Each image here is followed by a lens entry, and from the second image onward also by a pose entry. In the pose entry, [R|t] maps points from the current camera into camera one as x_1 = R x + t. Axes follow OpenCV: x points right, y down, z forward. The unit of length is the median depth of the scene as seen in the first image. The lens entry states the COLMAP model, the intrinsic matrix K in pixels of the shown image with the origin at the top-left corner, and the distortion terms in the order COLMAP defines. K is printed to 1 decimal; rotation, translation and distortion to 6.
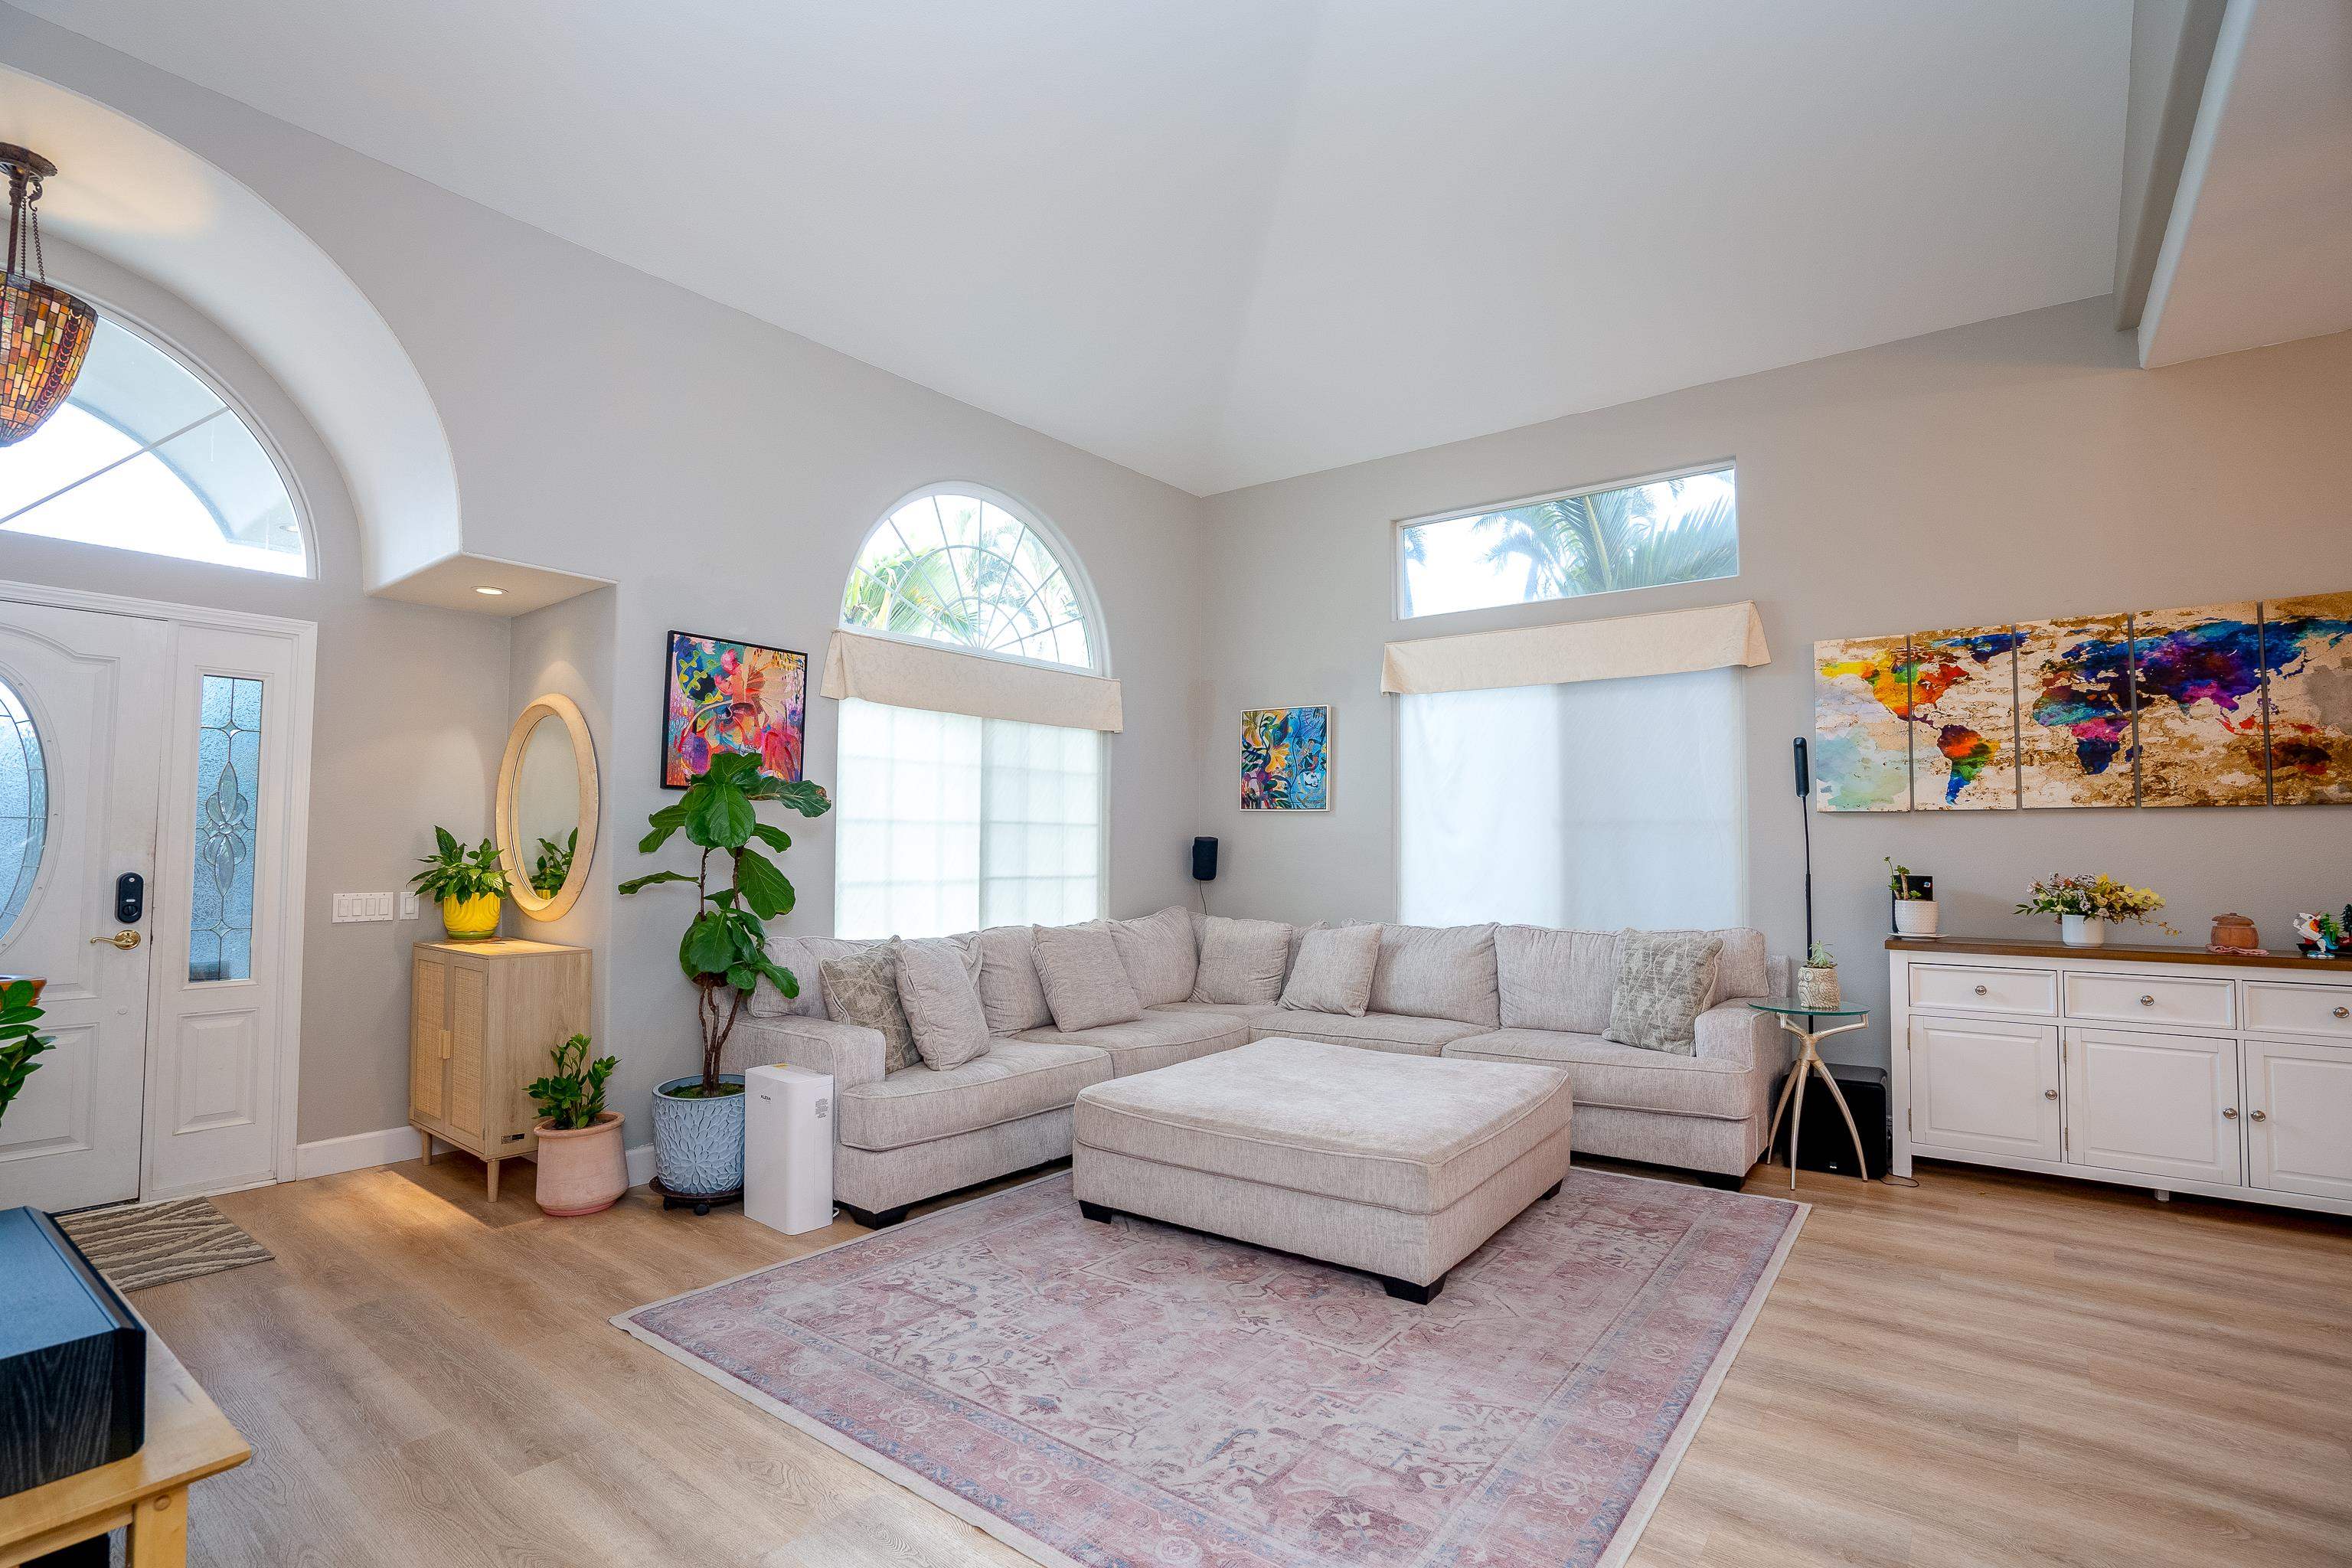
lens RADIAL K [[1066.1, 0, 1159.1], [0, 1066.1, 806.7], [0, 0, 1]] dist [-0.029009, 0.001048]
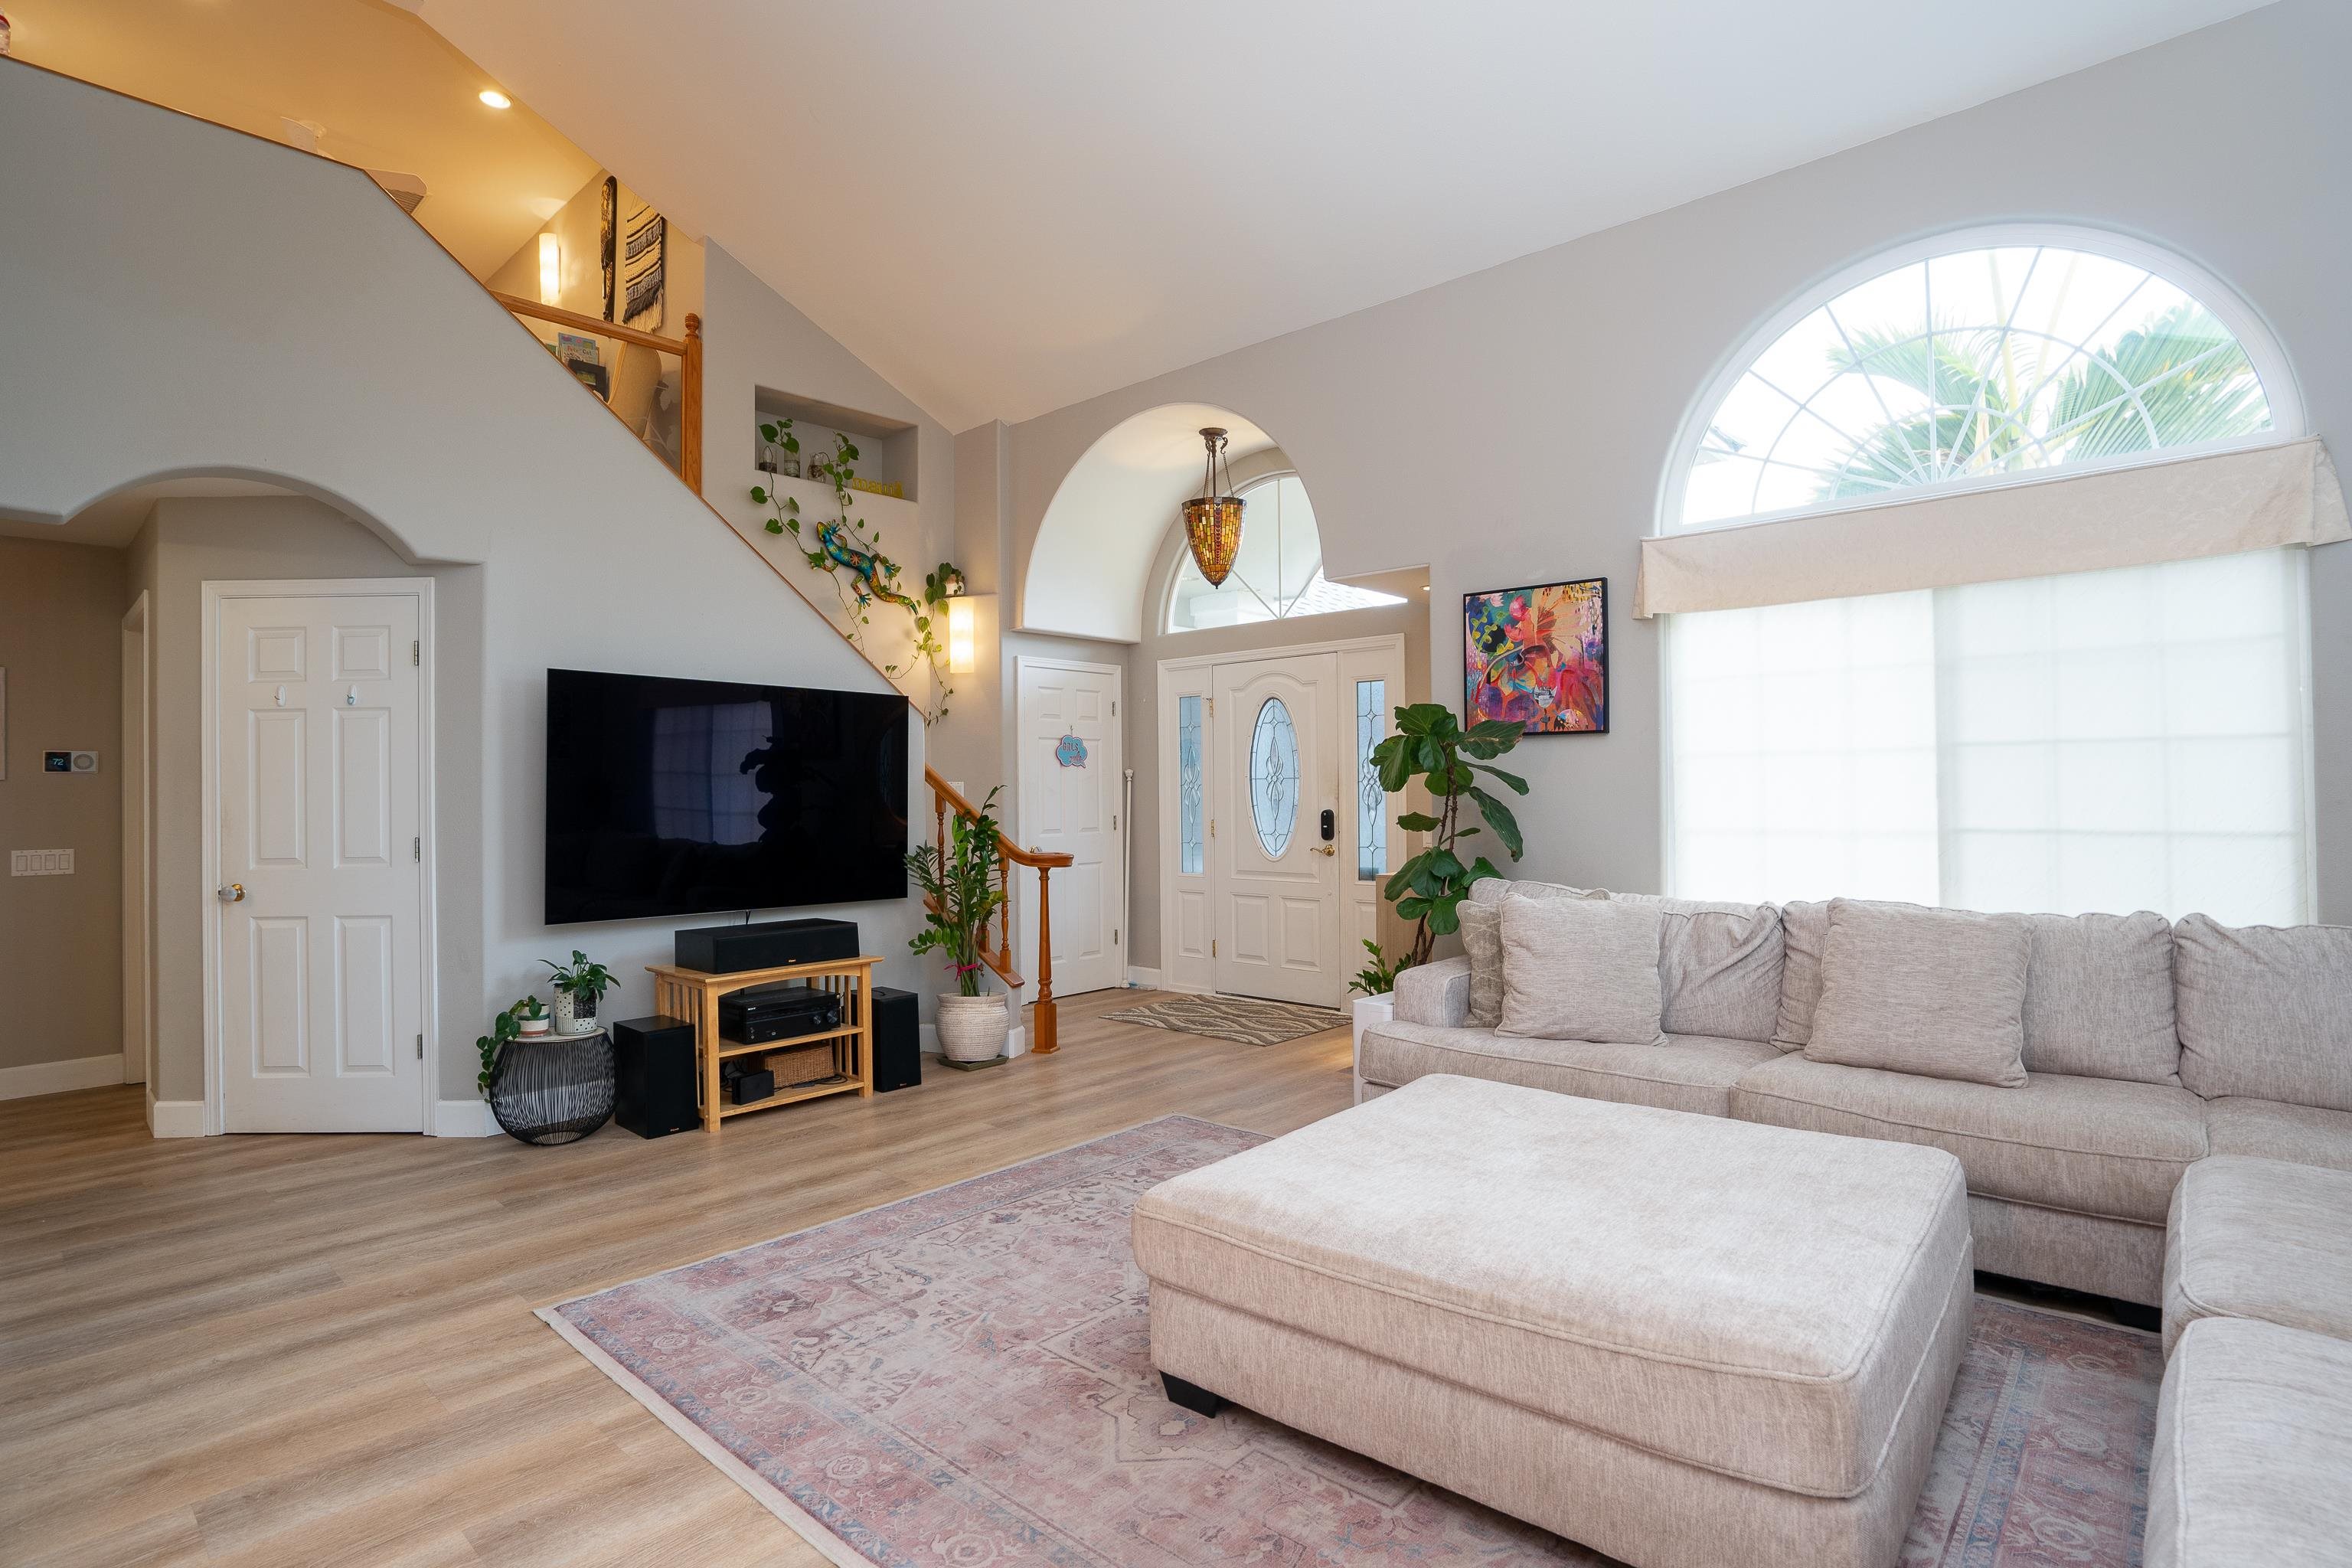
lens RADIAL K [[1161.6, 0, 1160.2], [0, 1161.6, 770.6], [0, 0, 1]] dist [-0.013715, 0.000902]
pose [[-0.065703, -0.023609, -0.997560, 1.587707], [0.049150, 0.998430, -0.026867, 0.069729], [0.996628, -0.050795, -0.064440, 1.571786]]
